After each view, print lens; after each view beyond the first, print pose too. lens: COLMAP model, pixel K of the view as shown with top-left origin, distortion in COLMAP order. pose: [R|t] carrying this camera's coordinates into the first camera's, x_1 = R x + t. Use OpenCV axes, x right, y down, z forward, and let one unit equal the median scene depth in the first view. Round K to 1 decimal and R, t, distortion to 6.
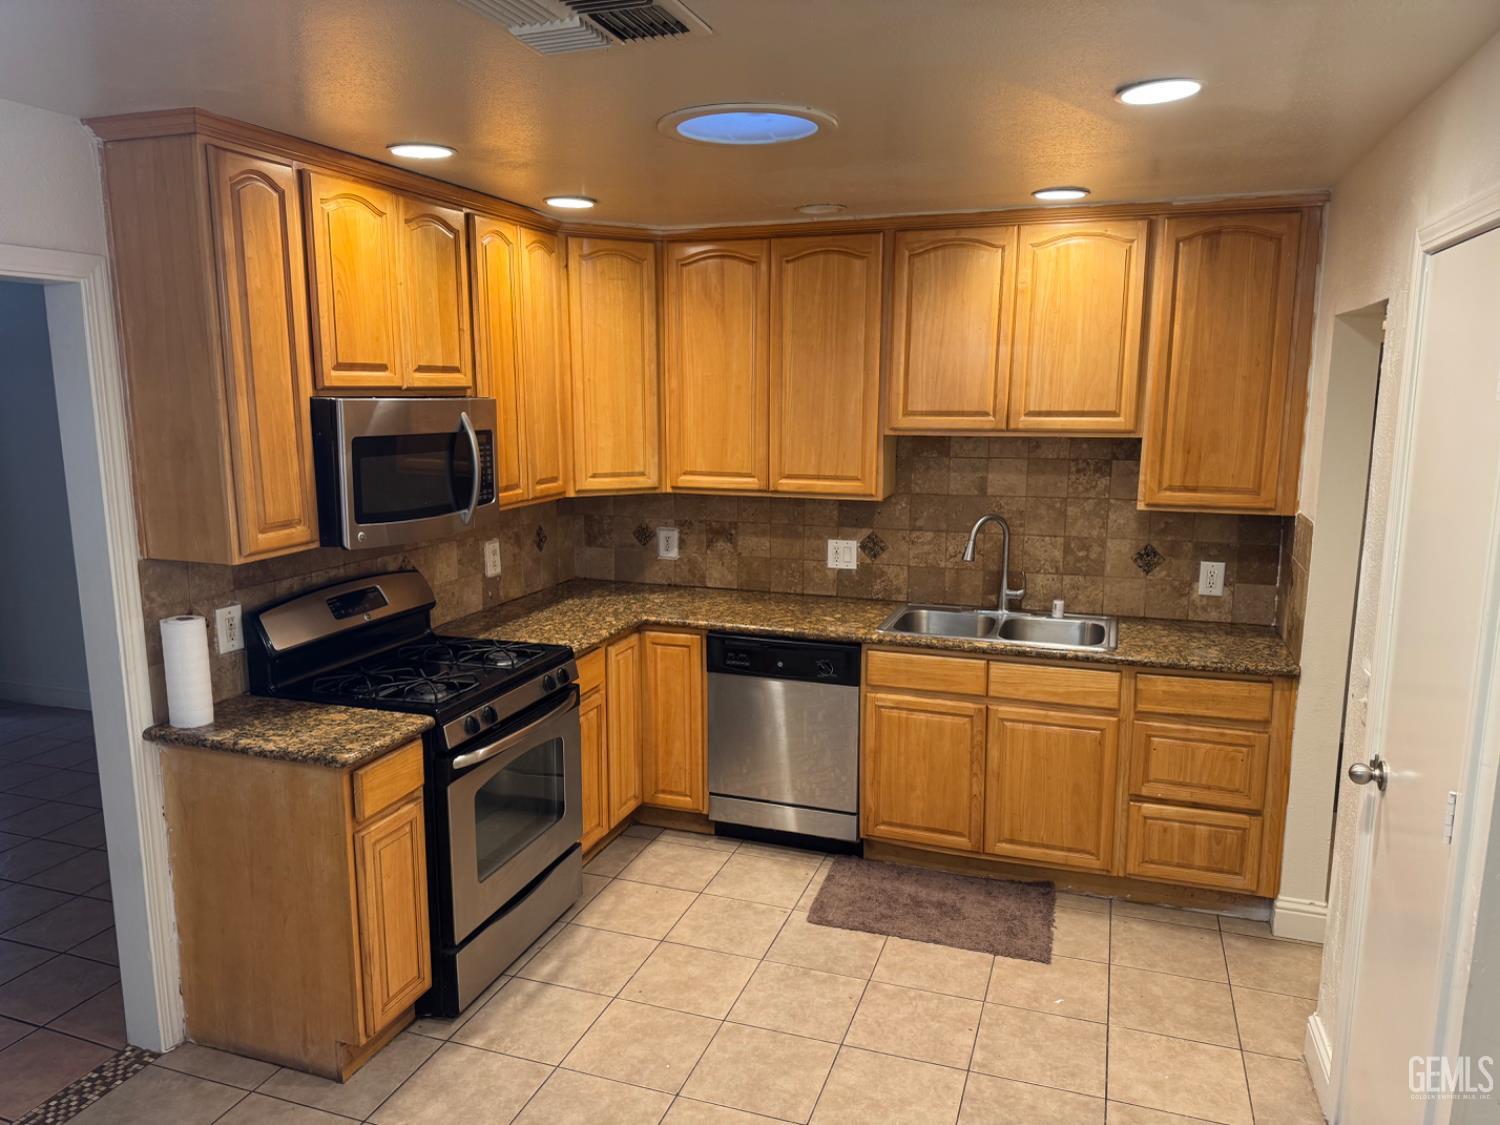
lens RADIAL K [[1044.2, 0, 745.0], [0, 1044.2, 571.8], [0, 0, 1]] dist [0.052865, -0.071853]
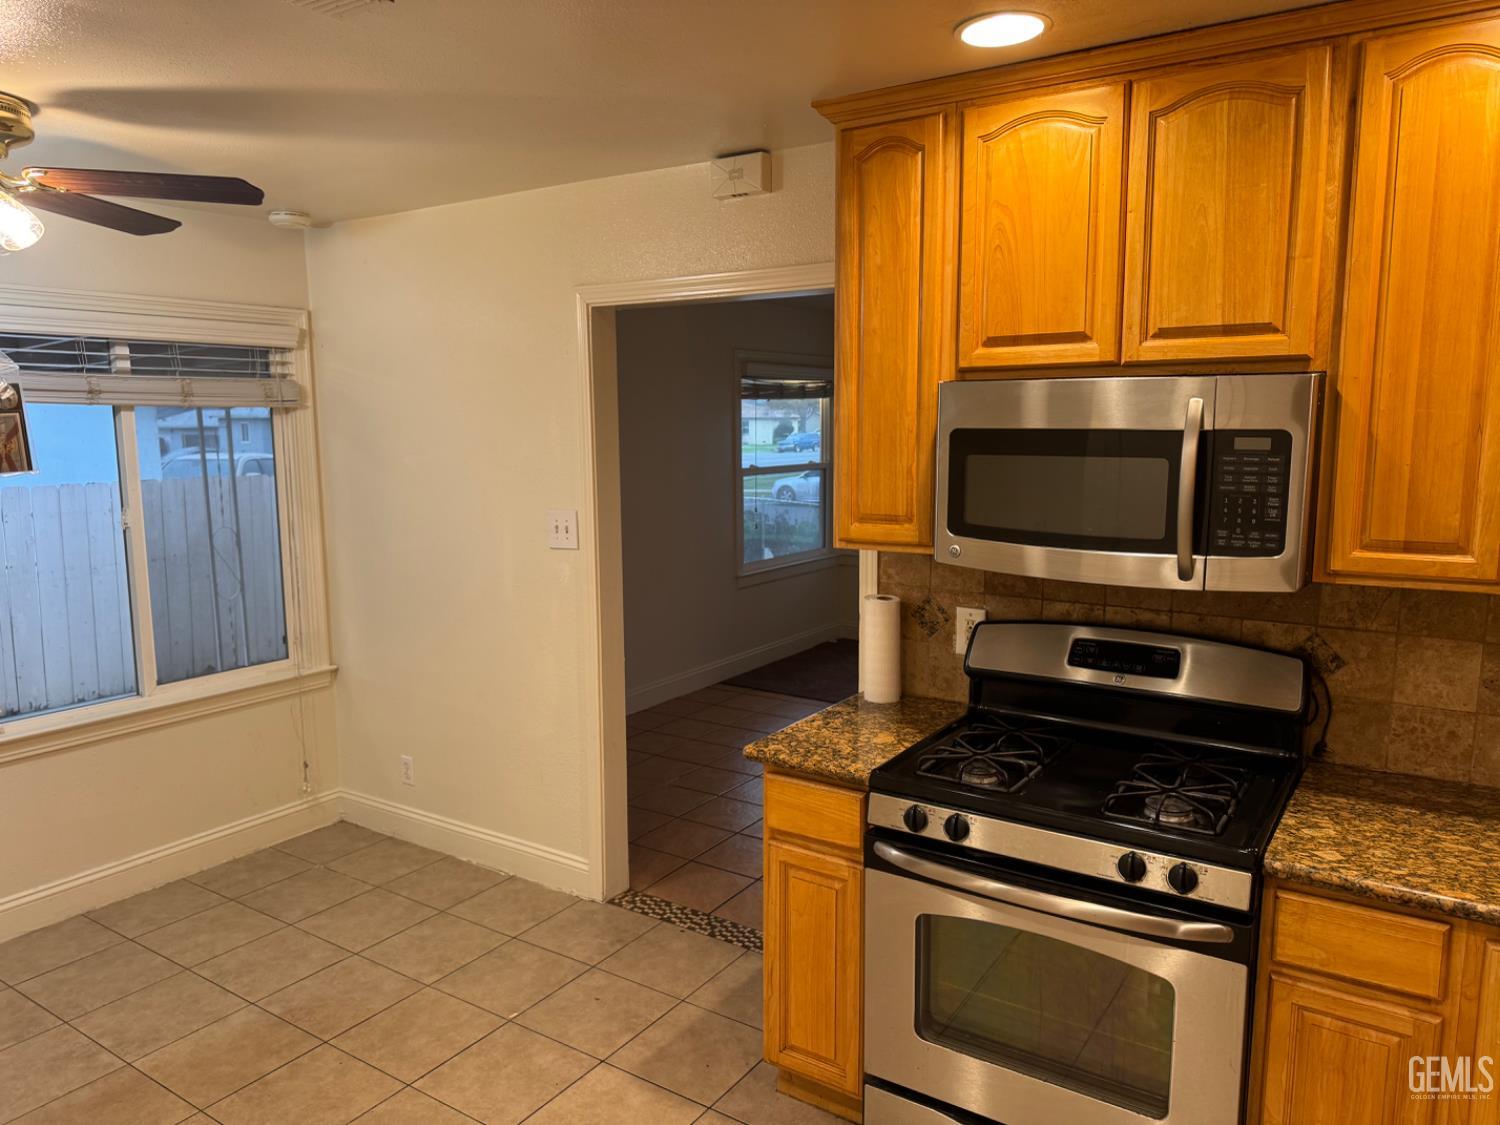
lens RADIAL K [[1044.2, 0, 765.0], [0, 1044.2, 560.1], [0, 0, 1]] dist [0.052865, -0.071853]
pose [[-0.254159, 0.129889, -0.958401, 0.461617], [-0.162454, 0.971128, 0.174695, -0.146050], [0.953421, 0.200096, -0.225720, 1.059542]]
